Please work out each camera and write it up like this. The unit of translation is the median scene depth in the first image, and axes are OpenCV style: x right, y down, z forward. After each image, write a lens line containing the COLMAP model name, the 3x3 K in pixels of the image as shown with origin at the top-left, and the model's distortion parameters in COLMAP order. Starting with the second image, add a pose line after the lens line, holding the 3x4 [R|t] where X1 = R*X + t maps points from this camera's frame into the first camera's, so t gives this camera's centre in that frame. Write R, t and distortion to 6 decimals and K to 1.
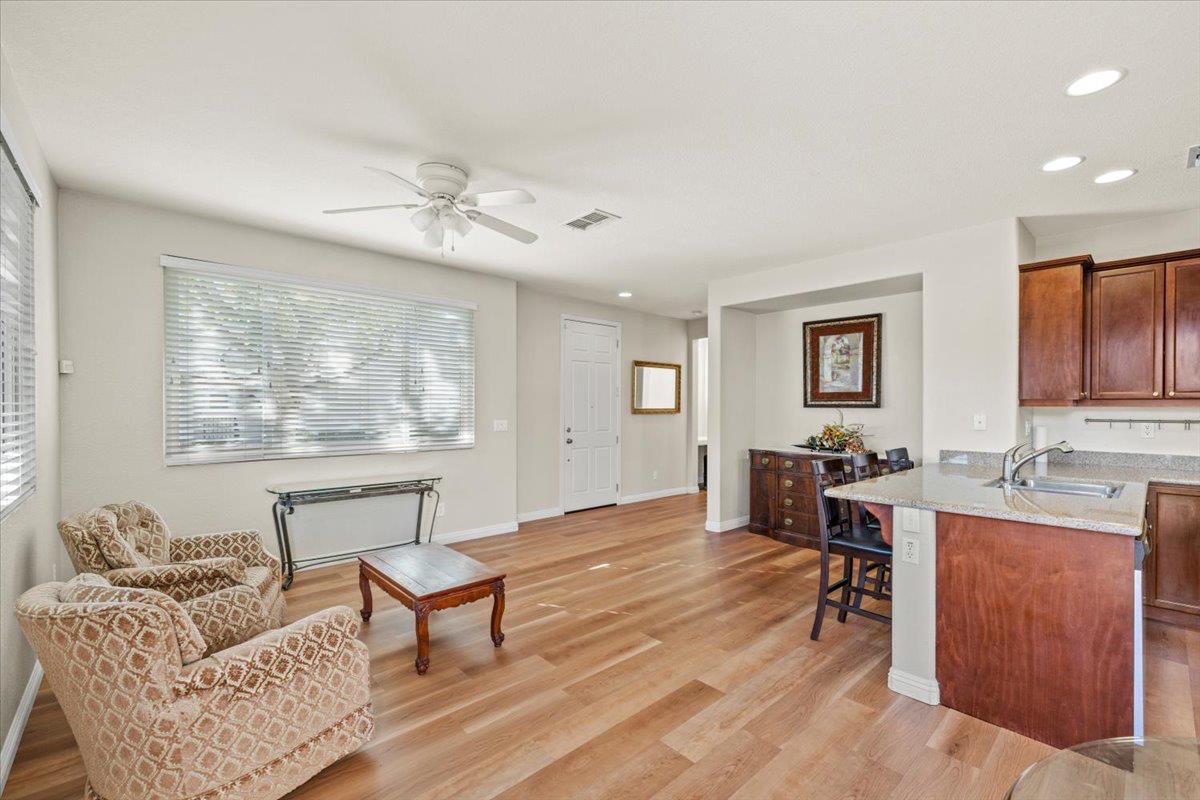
lens RADIAL K [[505.3, 0, 598.1], [0, 505.3, 409.8], [0, 0, 1]] dist [0.002627, -0.000217]
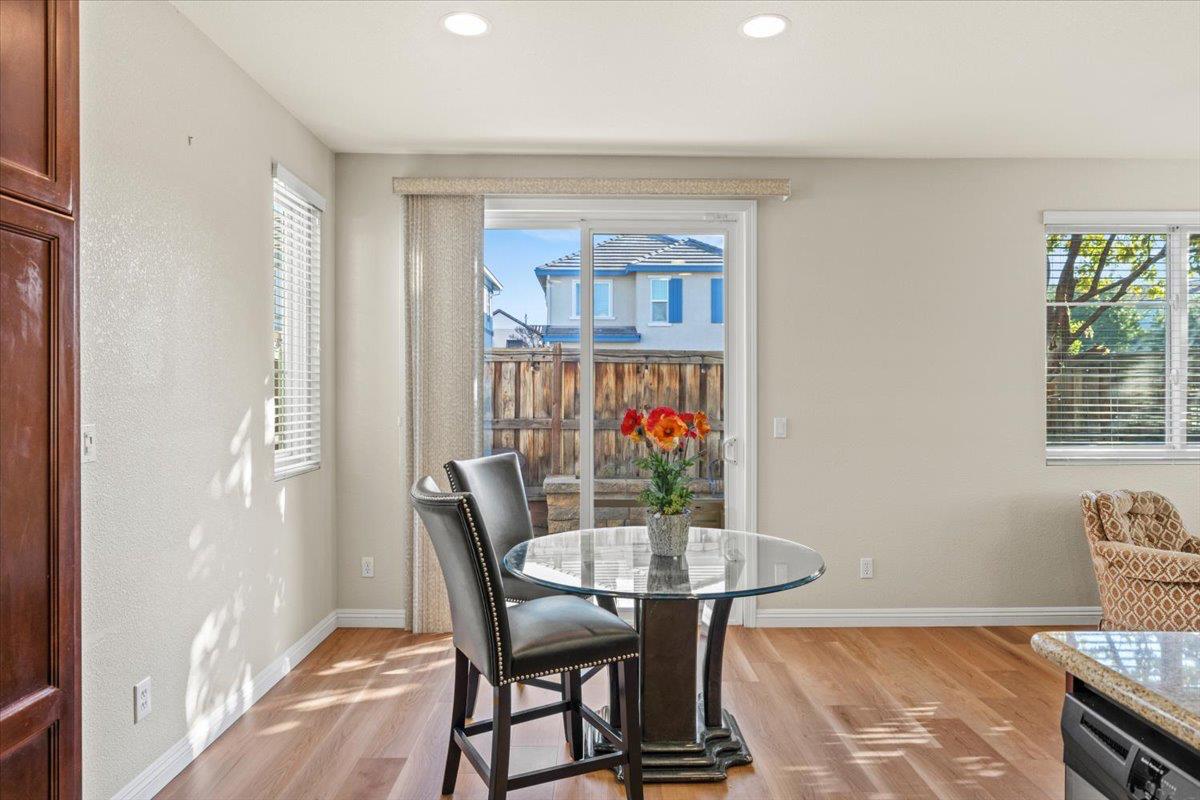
lens RADIAL K [[732.6, 0, 606.4], [0, 732.6, 390.6], [0, 0, 1]] dist [0.002091, -0.002947]
pose [[-0.658352, -0.006099, -0.752685, 0.653484], [-0.007418, 0.999971, -0.001614, 0.002315], [0.752674, 0.004521, -0.658378, 0.404037]]
